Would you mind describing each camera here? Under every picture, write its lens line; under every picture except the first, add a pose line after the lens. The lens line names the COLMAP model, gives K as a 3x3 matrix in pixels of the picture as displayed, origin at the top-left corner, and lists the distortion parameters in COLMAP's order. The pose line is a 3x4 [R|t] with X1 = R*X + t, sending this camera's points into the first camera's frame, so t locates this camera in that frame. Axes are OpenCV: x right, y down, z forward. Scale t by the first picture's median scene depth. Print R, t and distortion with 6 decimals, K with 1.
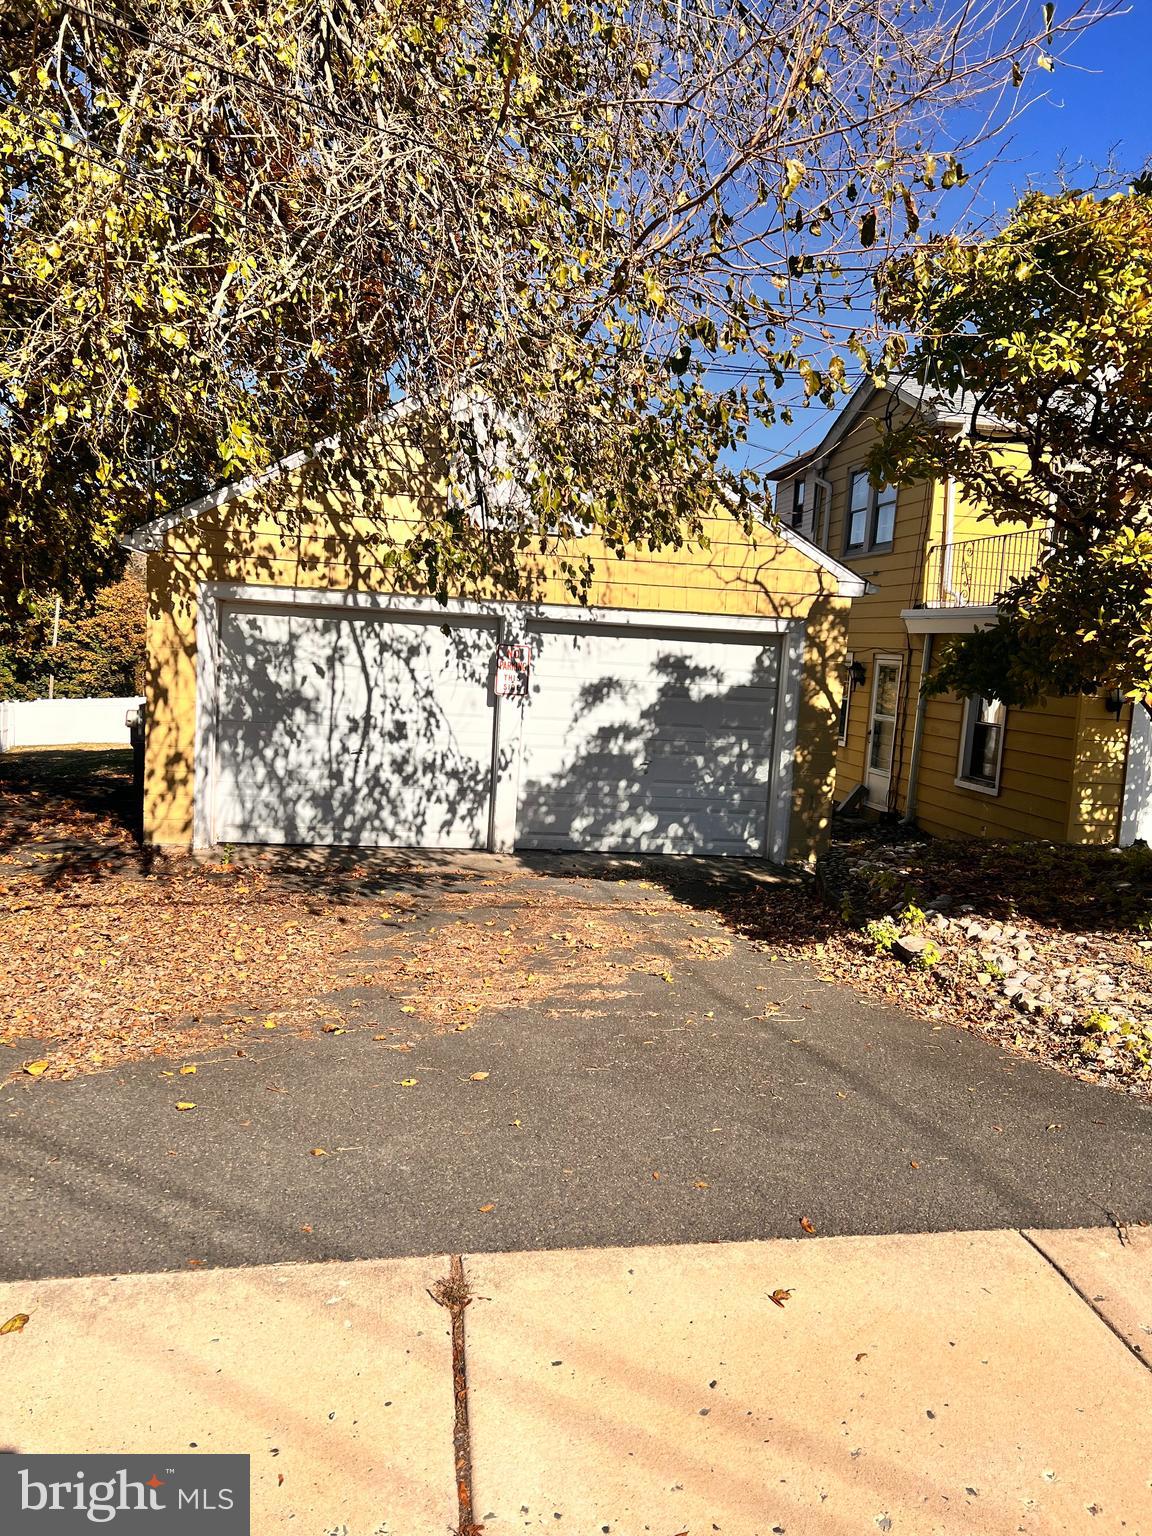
lens RADIAL K [[1158.1, 0, 575.2], [0, 1158.1, 770.0], [0, 0, 1]] dist [0.006510, 0.000903]
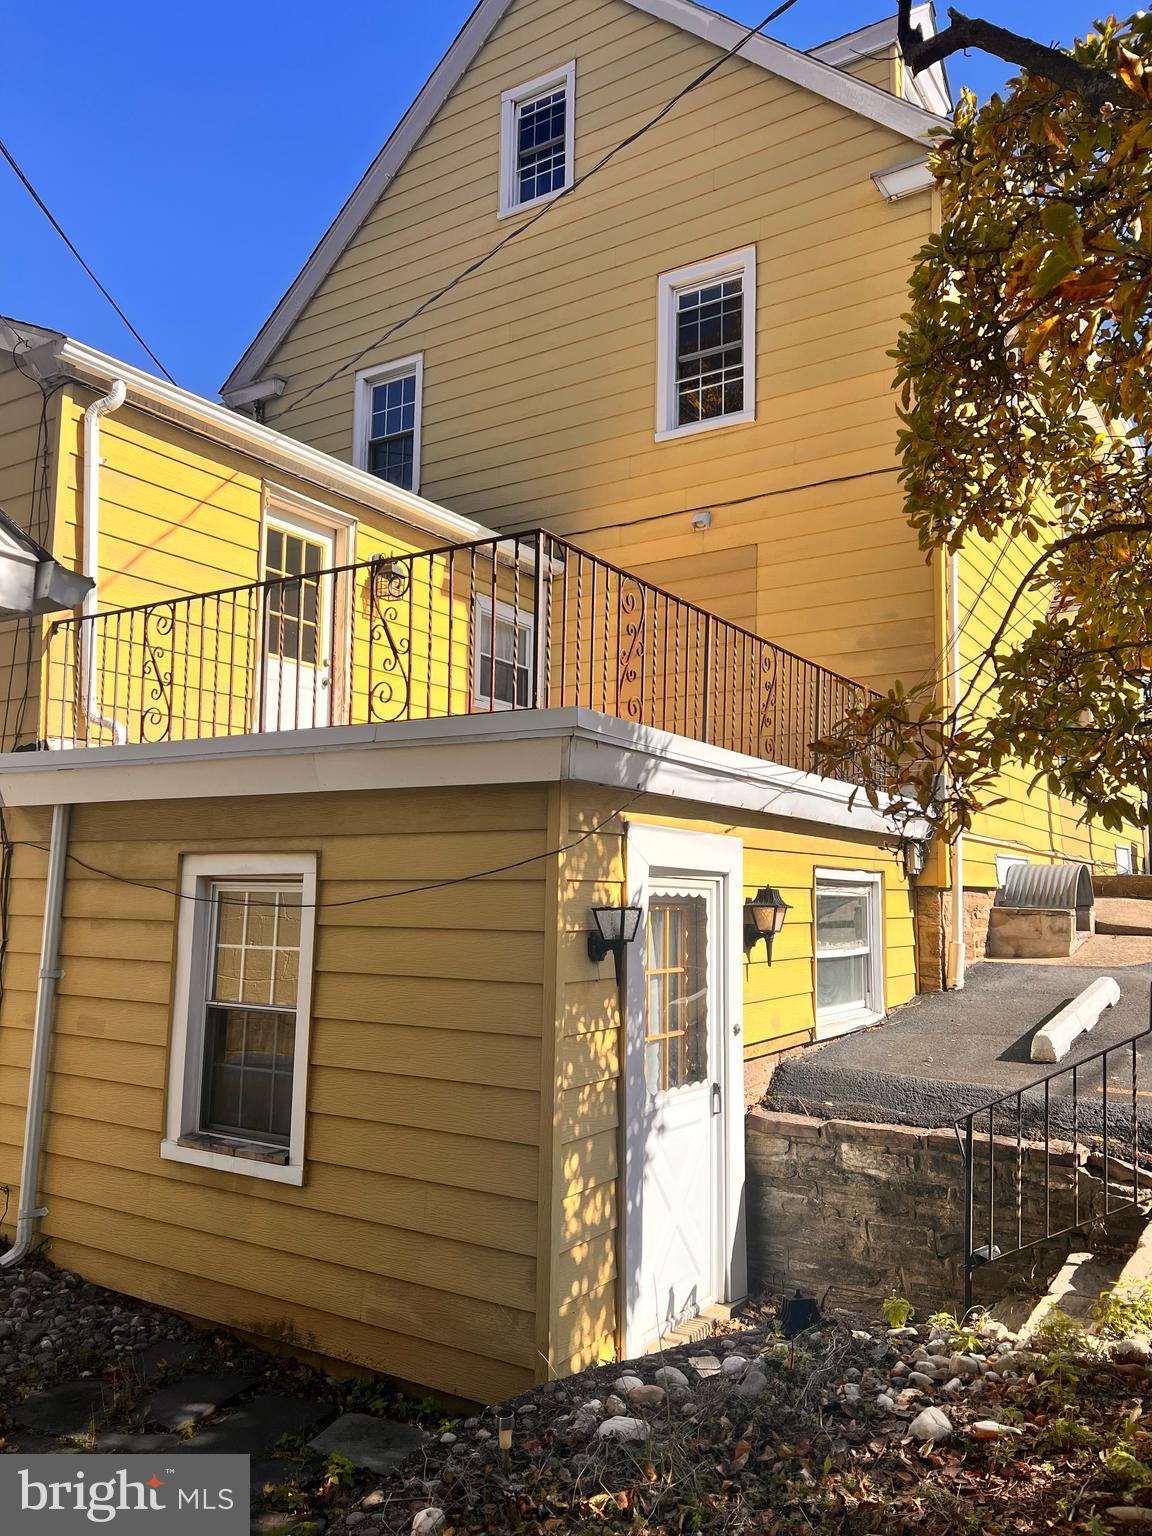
lens RADIAL K [[1158.1, 0, 573.6], [0, 1158.1, 772.7], [0, 0, 1]] dist [0.006510, 0.000903]
pose [[0.669224, 0.035917, 0.742192, 0.132317], [0.102612, 0.984794, -0.140181, -0.059295], [-0.735941, 0.169970, 0.655363, 0.704587]]
